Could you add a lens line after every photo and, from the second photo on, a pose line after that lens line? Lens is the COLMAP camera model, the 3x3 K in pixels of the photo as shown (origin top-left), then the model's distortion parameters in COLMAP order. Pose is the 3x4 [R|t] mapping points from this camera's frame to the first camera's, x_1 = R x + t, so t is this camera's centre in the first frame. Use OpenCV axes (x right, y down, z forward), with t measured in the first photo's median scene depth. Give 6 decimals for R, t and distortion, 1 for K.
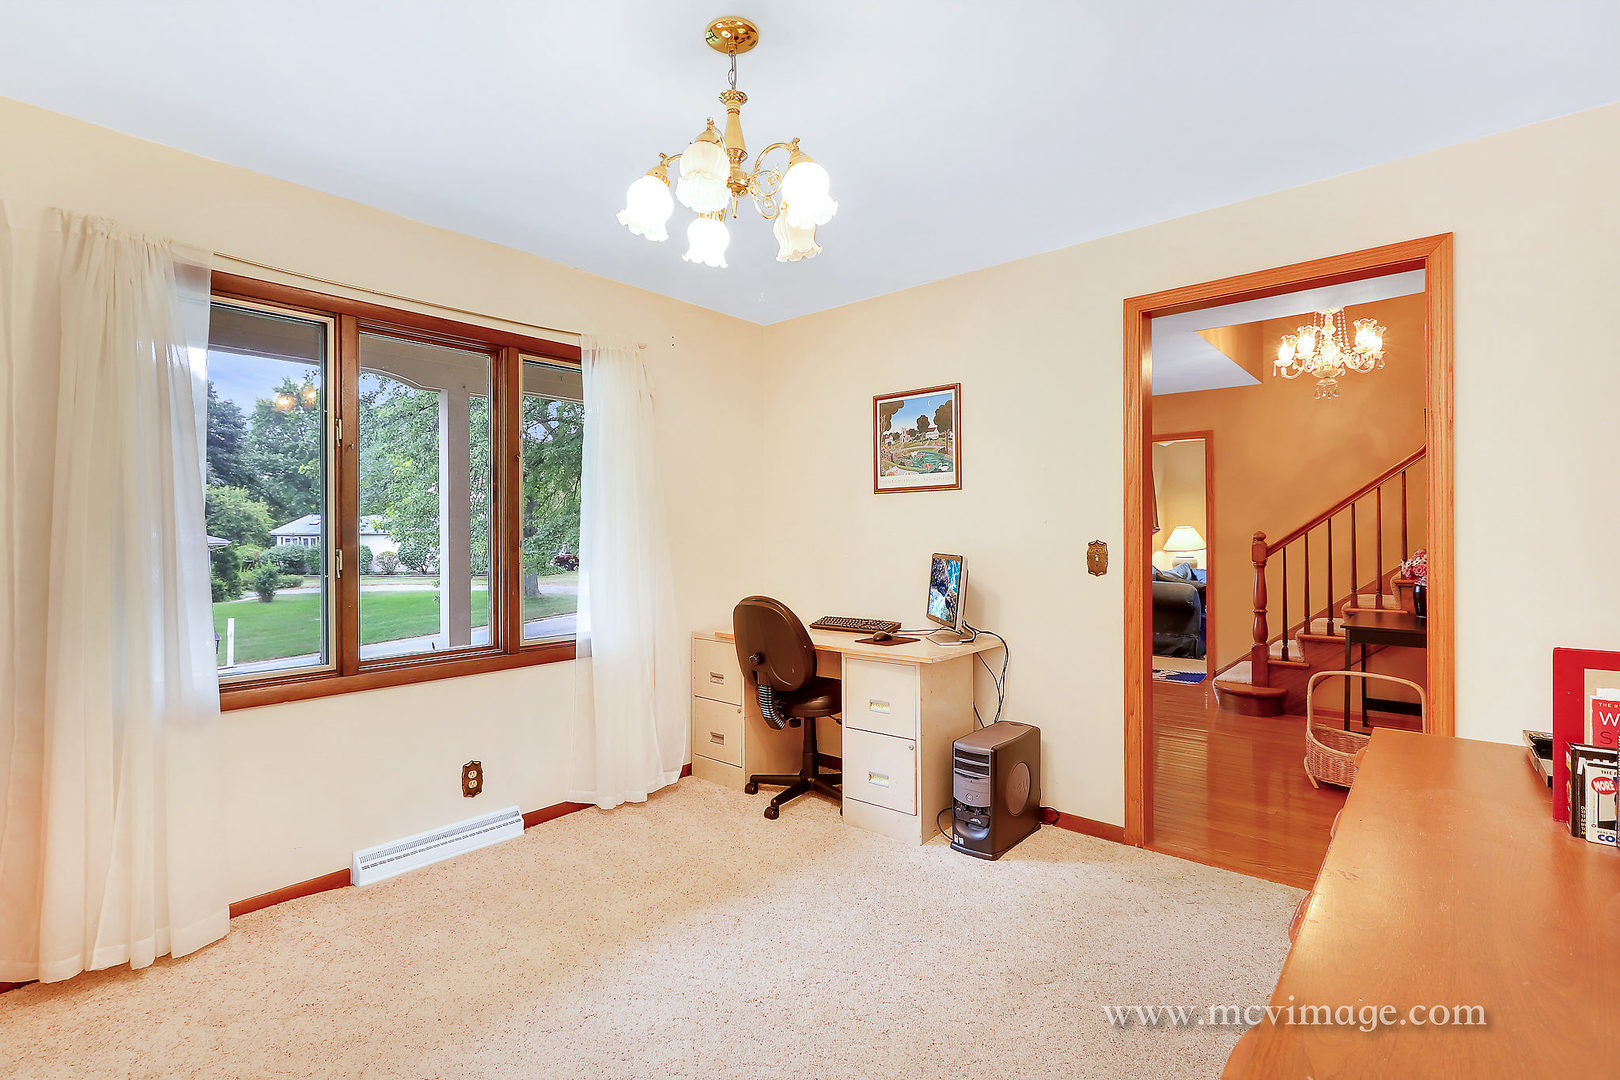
lens RADIAL K [[744.0, 0, 815.8], [0, 744.0, 530.1], [0, 0, 1]] dist [0.005861, 0.001009]
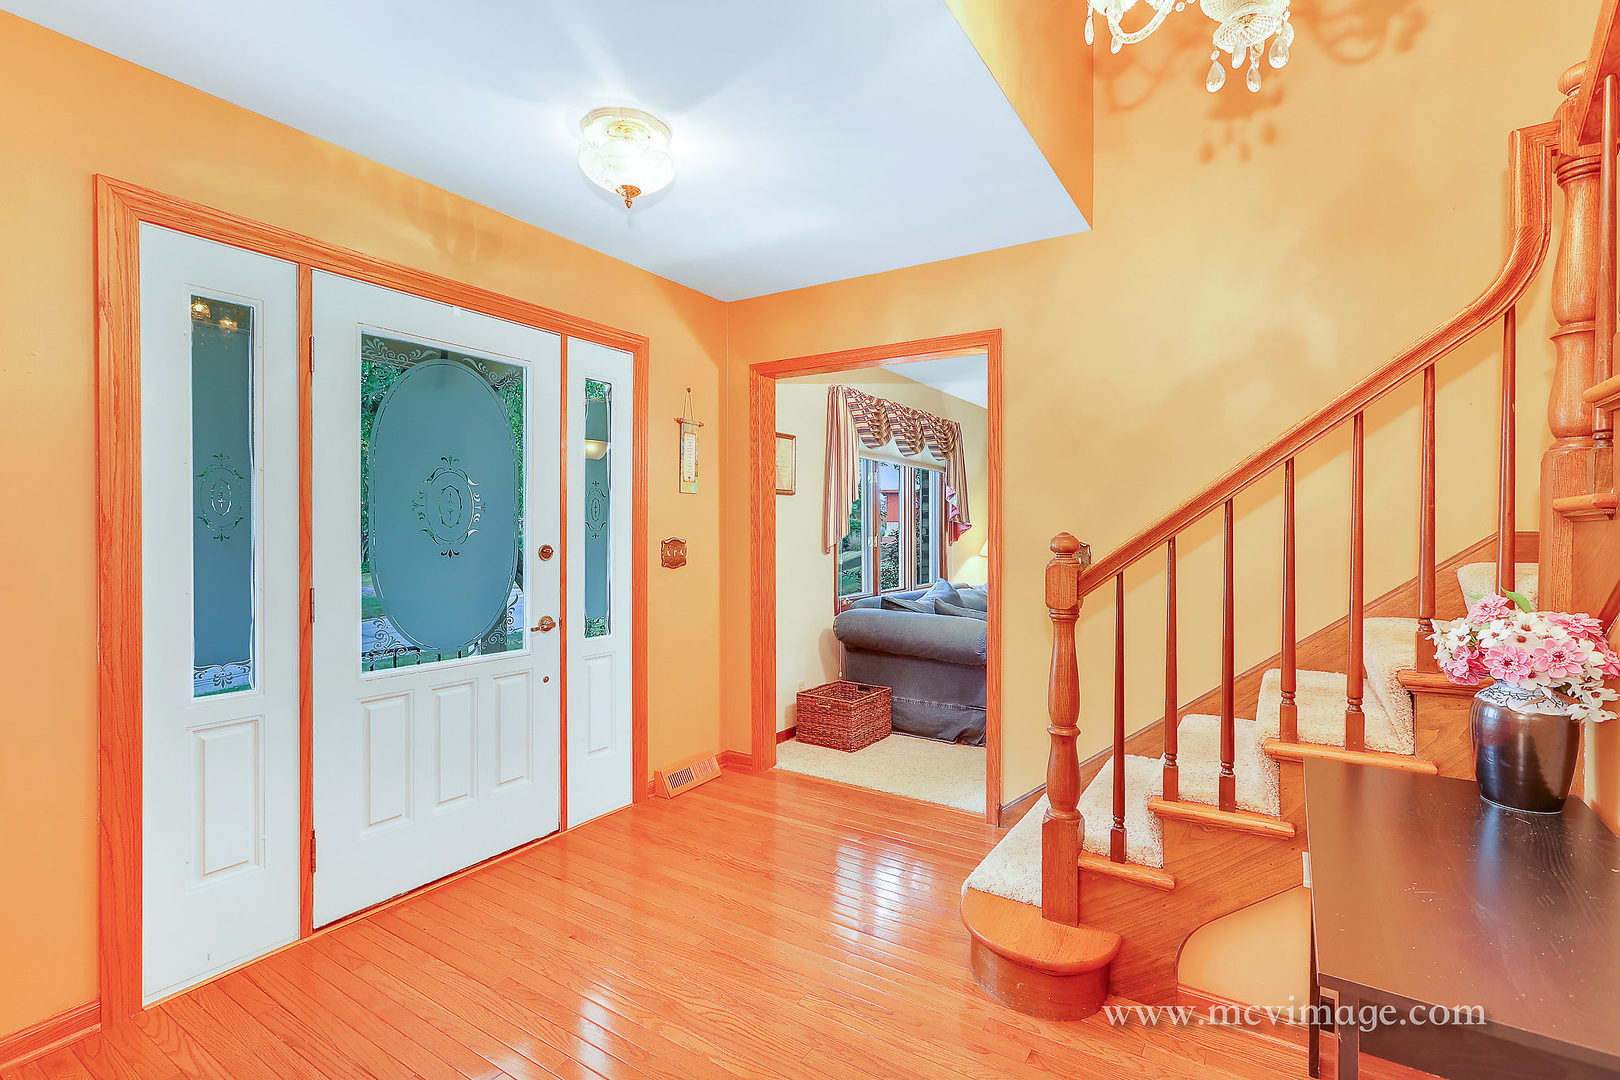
lens RADIAL K [[744.0, 0, 803.1], [0, 744.0, 539.8], [0, 0, 1]] dist [0.005861, 0.001009]
pose [[0.992201, 0.000189, 0.124647, 0.410338], [-0.002760, 0.999787, 0.020457, -0.002709], [-0.124617, -0.020642, 0.991990, 0.626668]]
